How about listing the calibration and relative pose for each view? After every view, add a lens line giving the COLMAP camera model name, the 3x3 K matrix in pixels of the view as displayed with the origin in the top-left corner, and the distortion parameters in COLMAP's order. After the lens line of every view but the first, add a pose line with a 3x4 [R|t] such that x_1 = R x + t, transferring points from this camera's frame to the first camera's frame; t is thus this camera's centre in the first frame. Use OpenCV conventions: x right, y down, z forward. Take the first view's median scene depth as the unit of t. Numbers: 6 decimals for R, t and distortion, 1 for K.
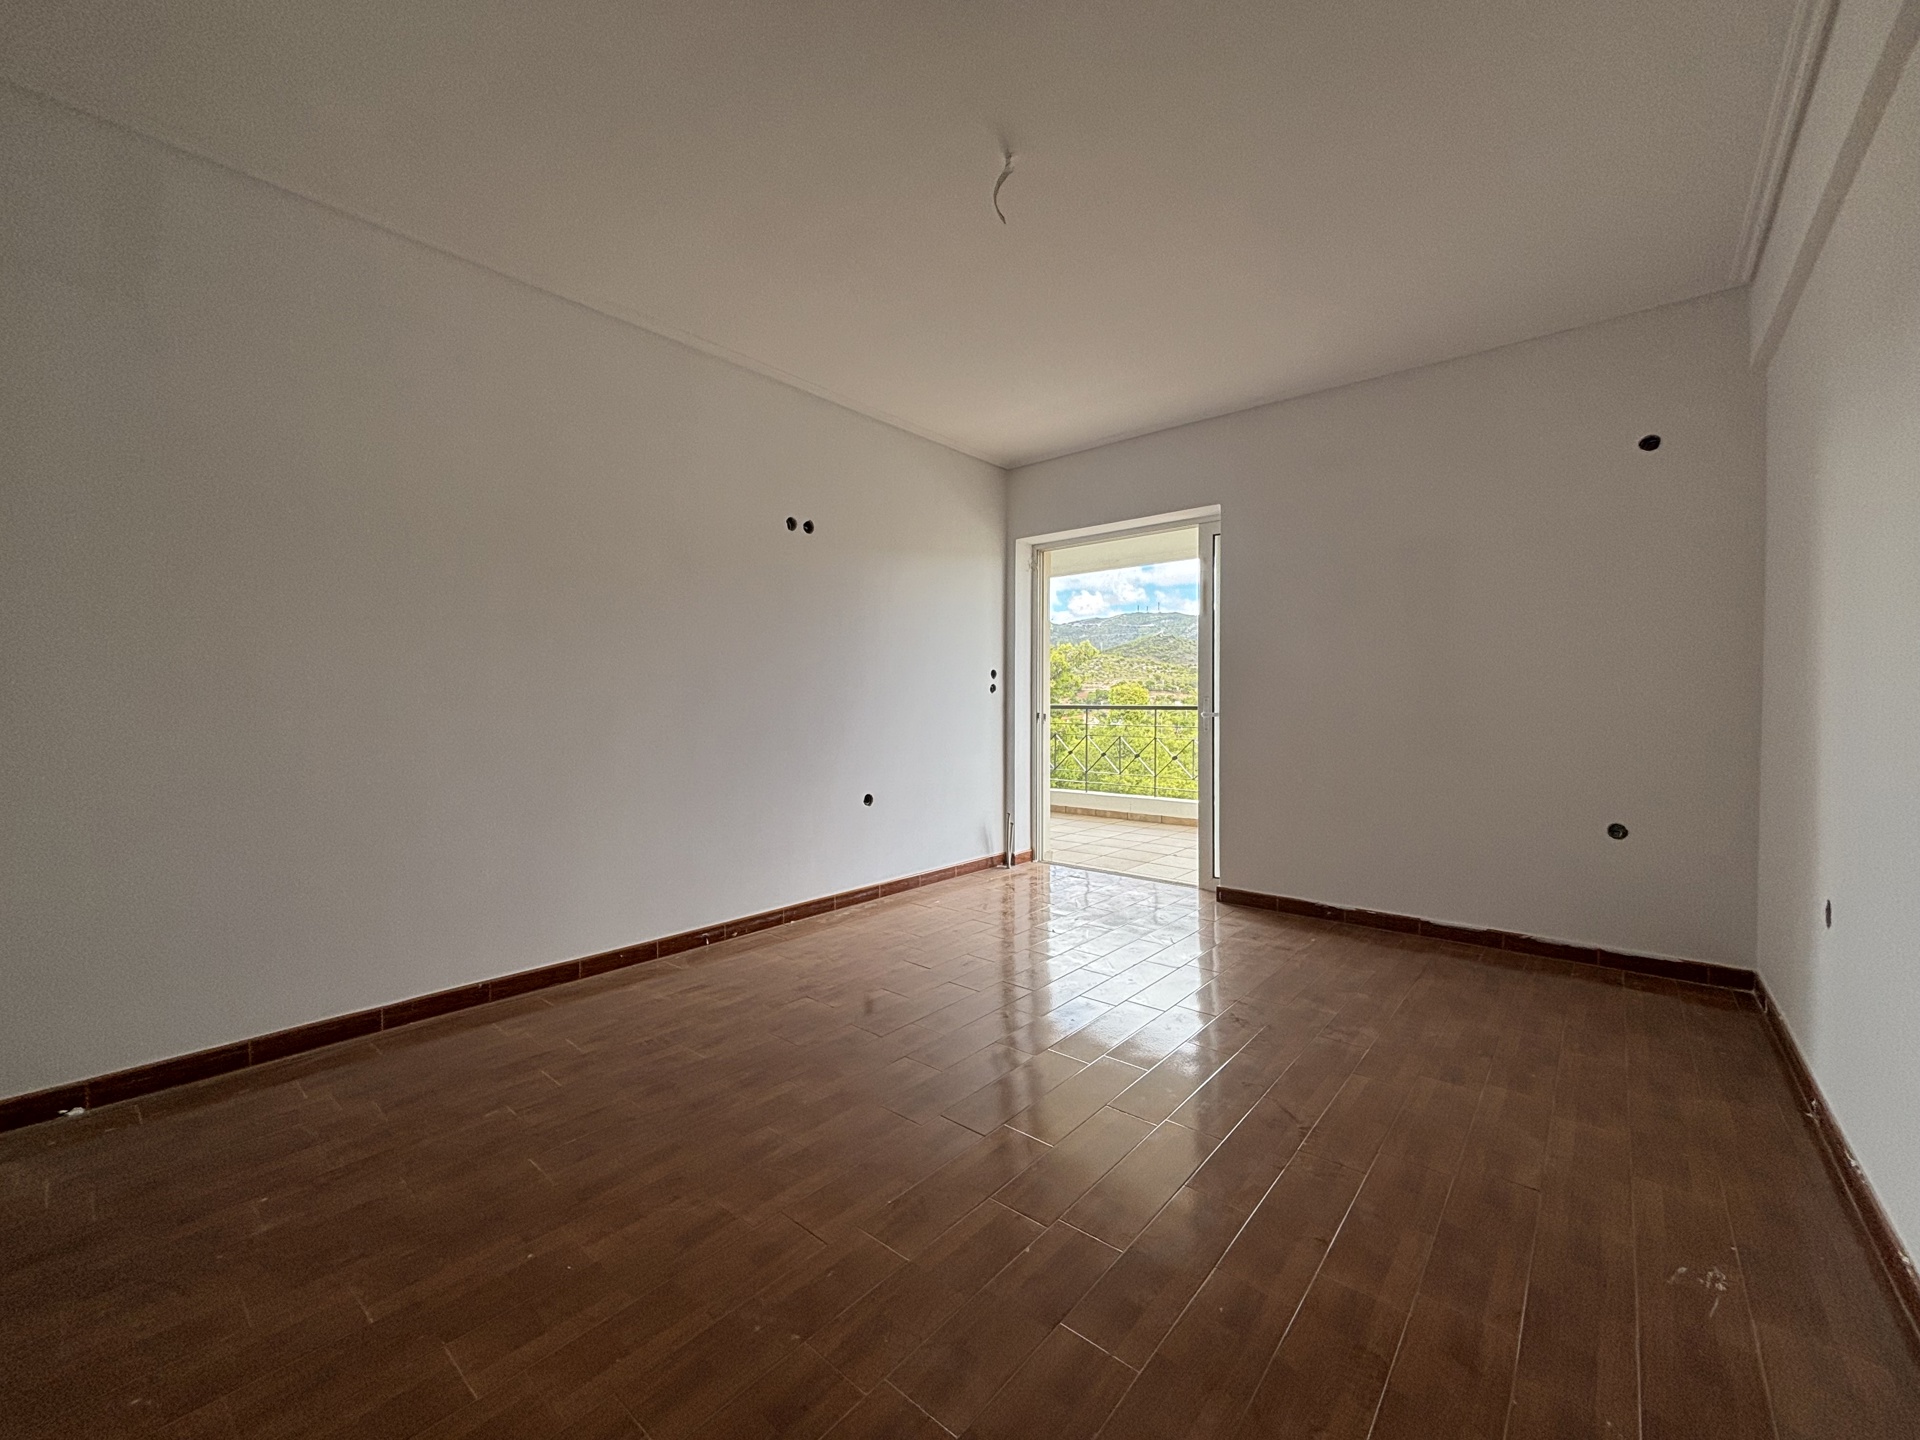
lens RADIAL K [[781.0, 0, 960.9], [0, 781.0, 714.2], [0, 0, 1]] dist [0.002560, 0.000026]
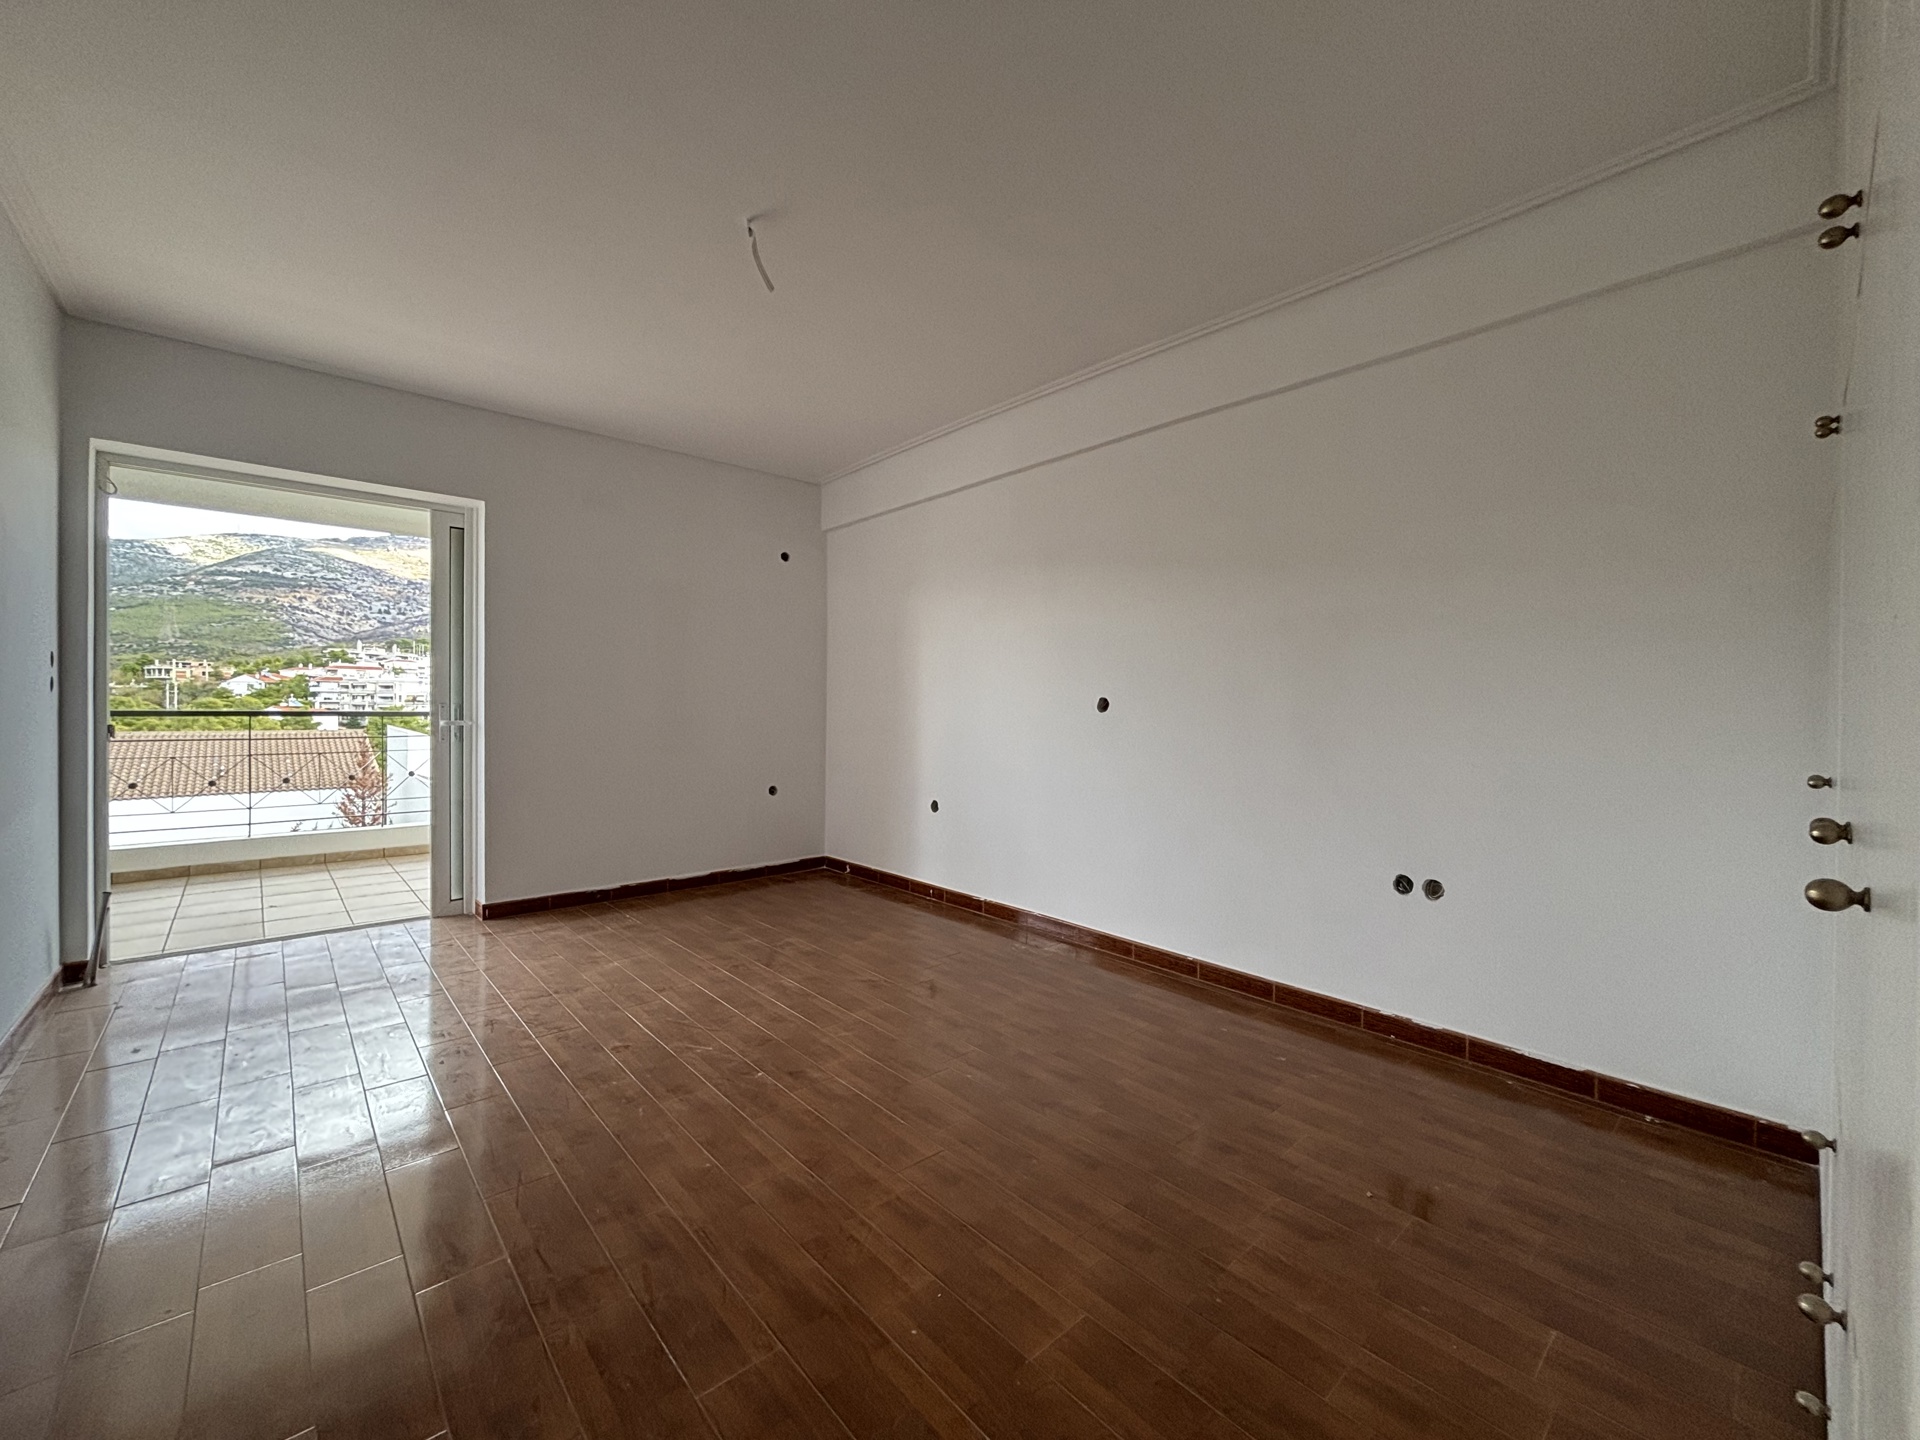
lens RADIAL K [[781.0, 0, 960.9], [0, 781.0, 714.2], [0, 0, 1]] dist [0.002560, 0.000026]
pose [[0.125215, -0.004524, 0.992119, -0.716451], [0.005801, 0.999976, 0.003828, -0.012139], [-0.992113, 0.005276, 0.125238, 0.414657]]
